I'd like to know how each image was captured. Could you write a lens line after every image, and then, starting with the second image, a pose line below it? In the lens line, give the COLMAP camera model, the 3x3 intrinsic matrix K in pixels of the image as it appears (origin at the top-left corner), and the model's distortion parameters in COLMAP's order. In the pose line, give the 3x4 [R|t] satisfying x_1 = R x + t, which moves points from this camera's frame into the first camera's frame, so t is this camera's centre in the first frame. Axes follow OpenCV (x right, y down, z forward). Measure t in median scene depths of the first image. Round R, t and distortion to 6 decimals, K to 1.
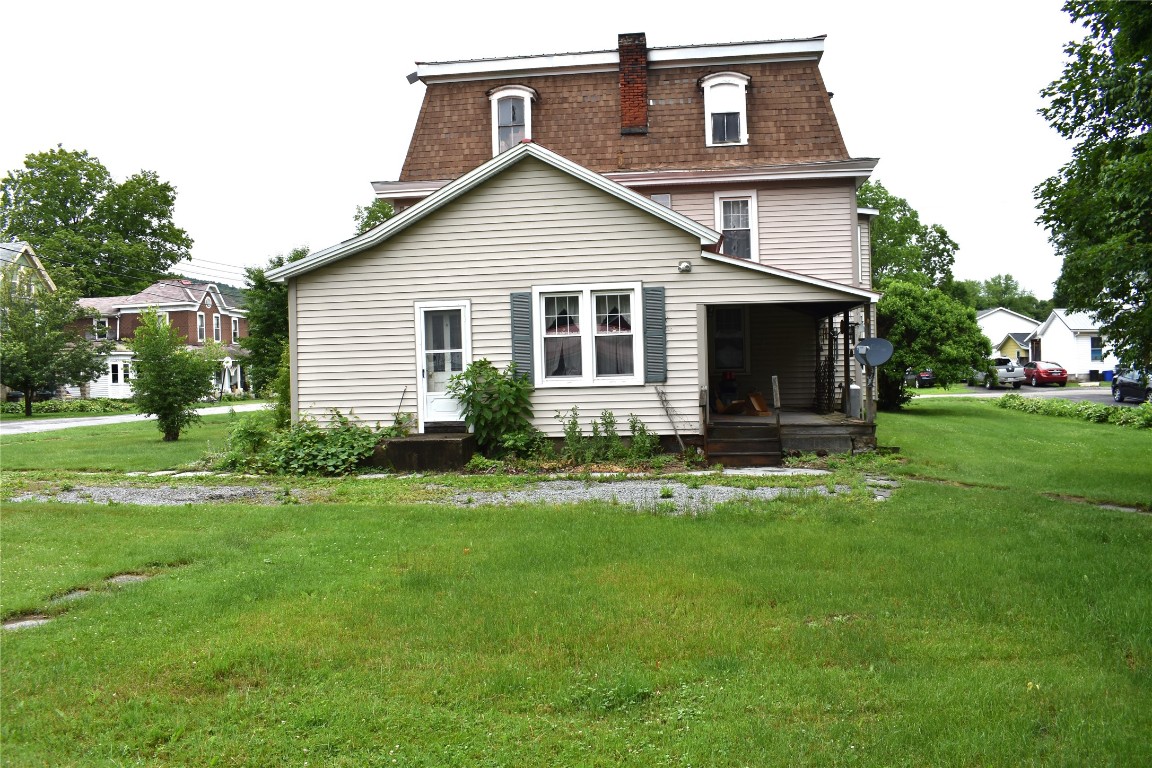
lens RADIAL K [[898.3, 0, 578.7], [0, 898.3, 390.1], [0, 0, 1]] dist [-0.099196, 0.017659]
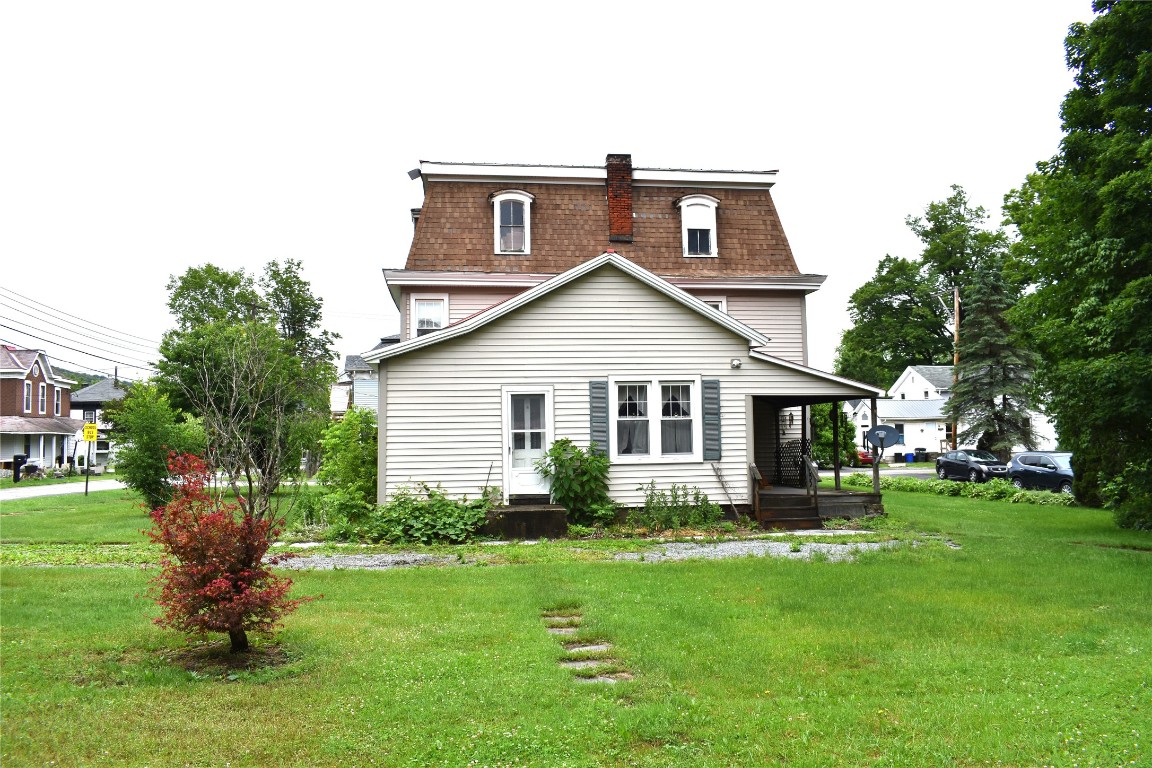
lens RADIAL K [[898.3, 0, 582.0], [0, 898.3, 389.8], [0, 0, 1]] dist [-0.099196, 0.017659]
pose [[0.966662, 0.026918, 0.254637, -0.279958], [-0.003738, 0.995837, -0.091079, 0.005469], [-0.256028, 0.087091, 0.962738, -0.073641]]
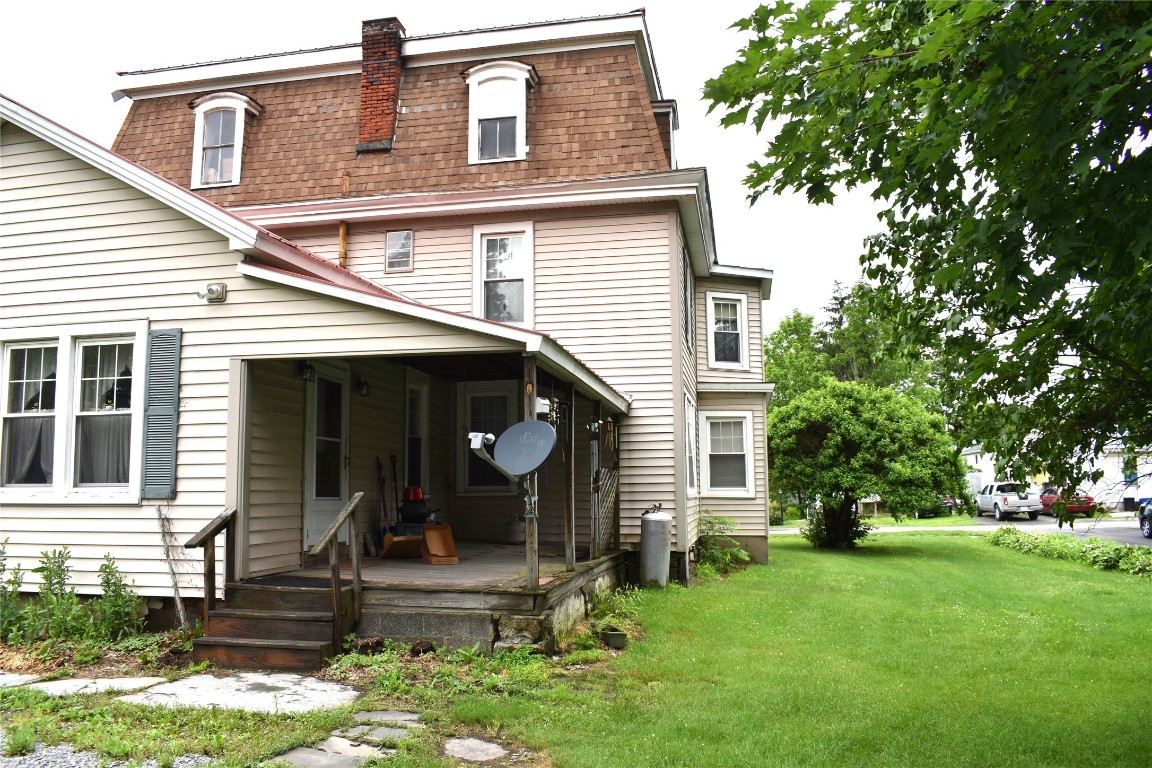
lens RADIAL K [[898.3, 0, 575.9], [0, 898.3, 389.5], [0, 0, 1]] dist [-0.099196, 0.017659]
pose [[0.998392, 0.009413, -0.055899, 0.271759], [-0.017120, 0.990138, -0.139049, -0.003528], [0.054039, 0.139782, 0.988707, 0.344031]]
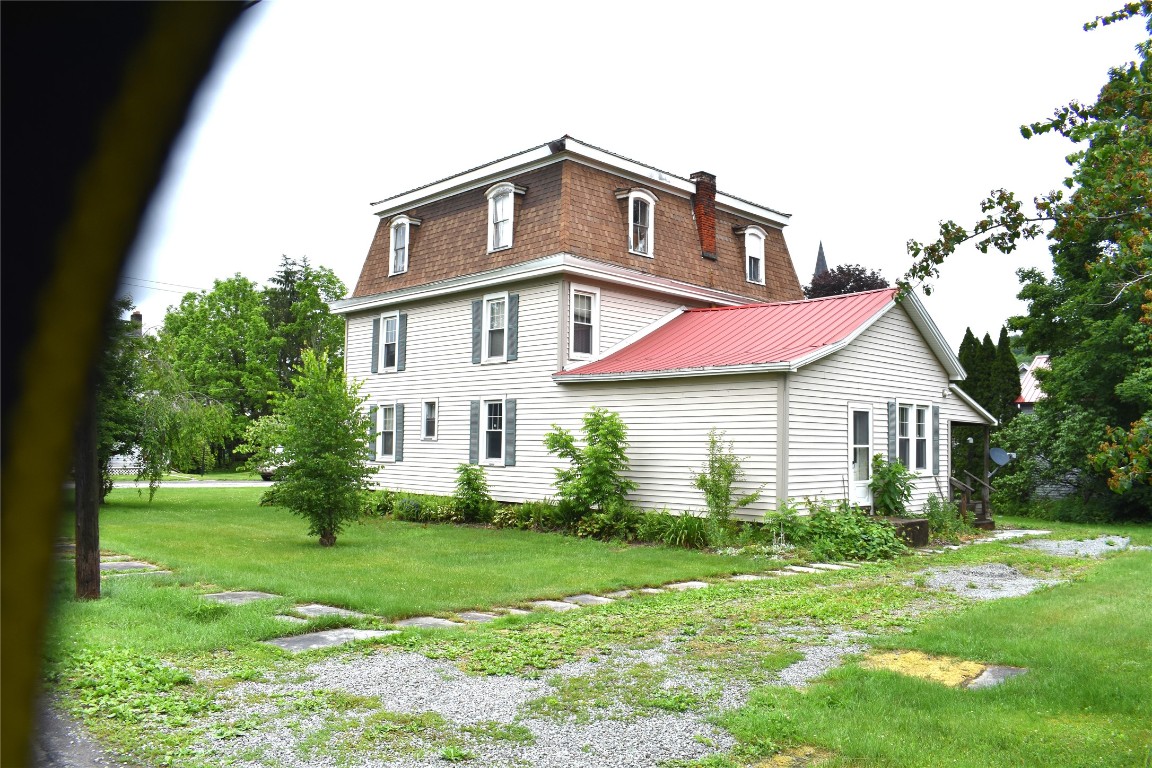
lens RADIAL K [[898.3, 0, 607.9], [0, 898.3, 380.1], [0, 0, 1]] dist [-0.099196, 0.017659]
pose [[0.595441, 0.090056, 0.798336, -0.974601], [-0.010482, 0.994484, -0.104365, -0.002668], [-0.803331, 0.053775, 0.593100, 0.425621]]
